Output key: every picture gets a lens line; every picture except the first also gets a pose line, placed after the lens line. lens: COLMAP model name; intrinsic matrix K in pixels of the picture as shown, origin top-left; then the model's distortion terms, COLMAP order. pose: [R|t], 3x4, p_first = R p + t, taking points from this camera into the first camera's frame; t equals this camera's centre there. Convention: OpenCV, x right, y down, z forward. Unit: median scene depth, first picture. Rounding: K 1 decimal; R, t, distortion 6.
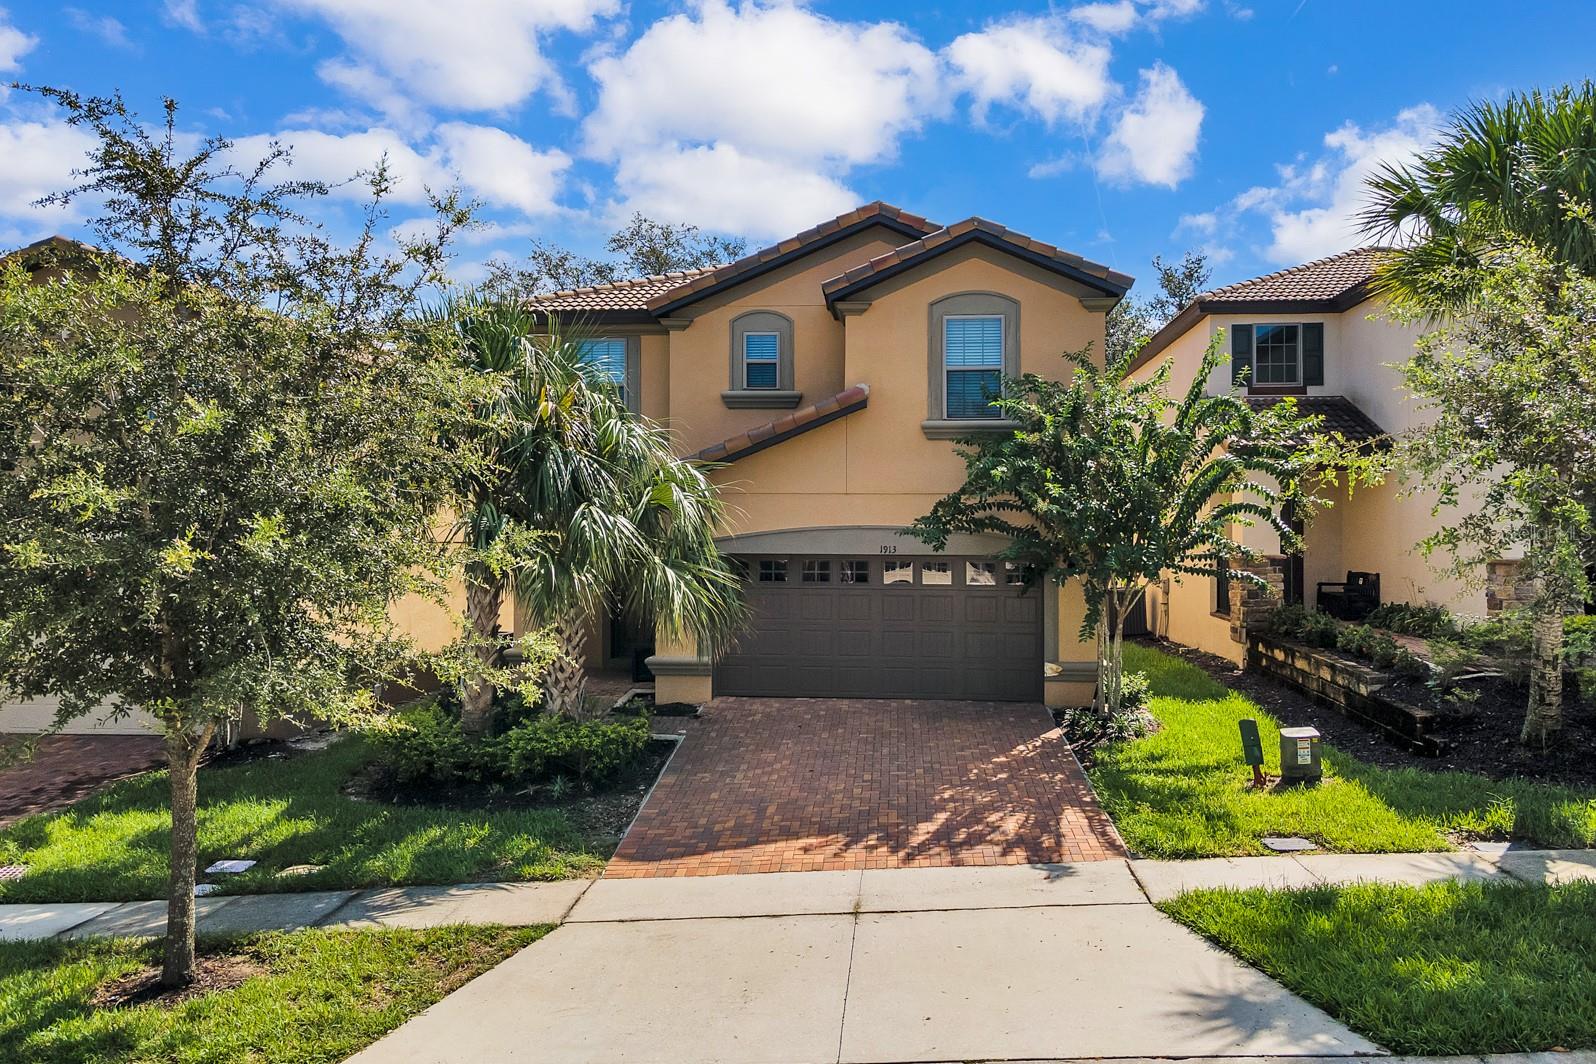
lens RADIAL K [[1101.0, 0, 802.9], [0, 1101.0, 536.8], [0, 0, 1]] dist [0.056702, 0.001980]
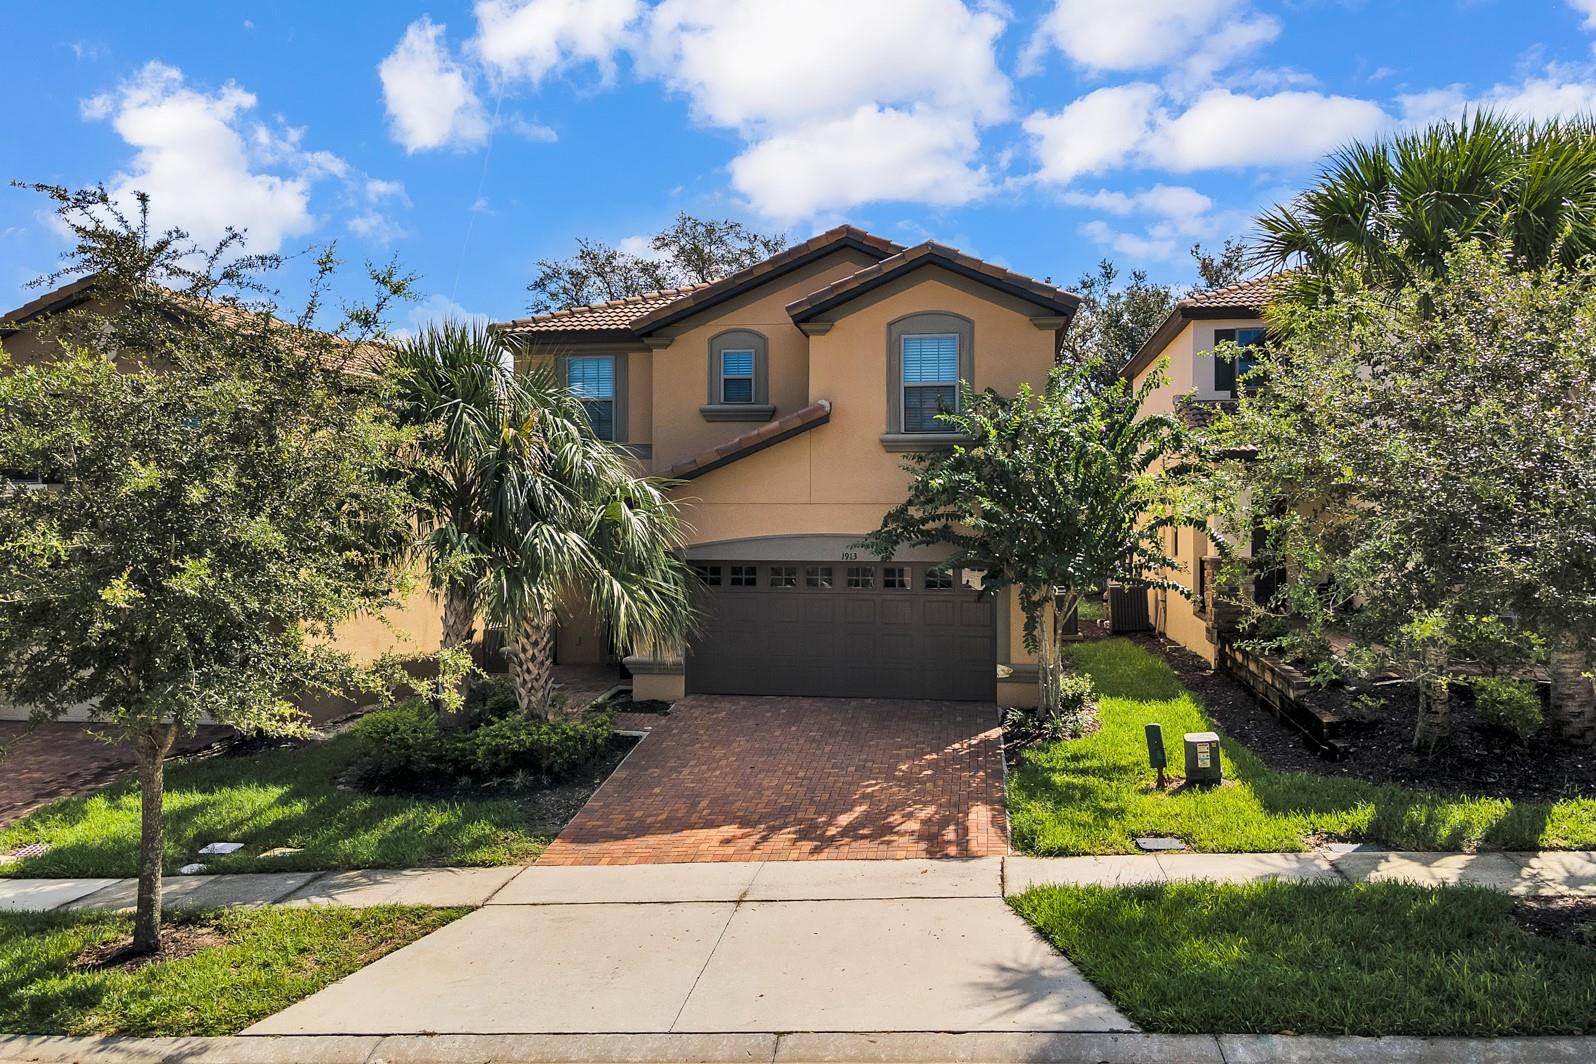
lens RADIAL K [[1101.0, 0, 793.9], [0, 1101.0, 516.9], [0, 0, 1]] dist [0.056702, 0.001980]
pose [[0.997637, -0.003059, -0.068634, 0.136199], [0.002861, 0.999991, -0.002979, -0.032590], [0.068643, 0.002775, 0.997637, -0.082687]]
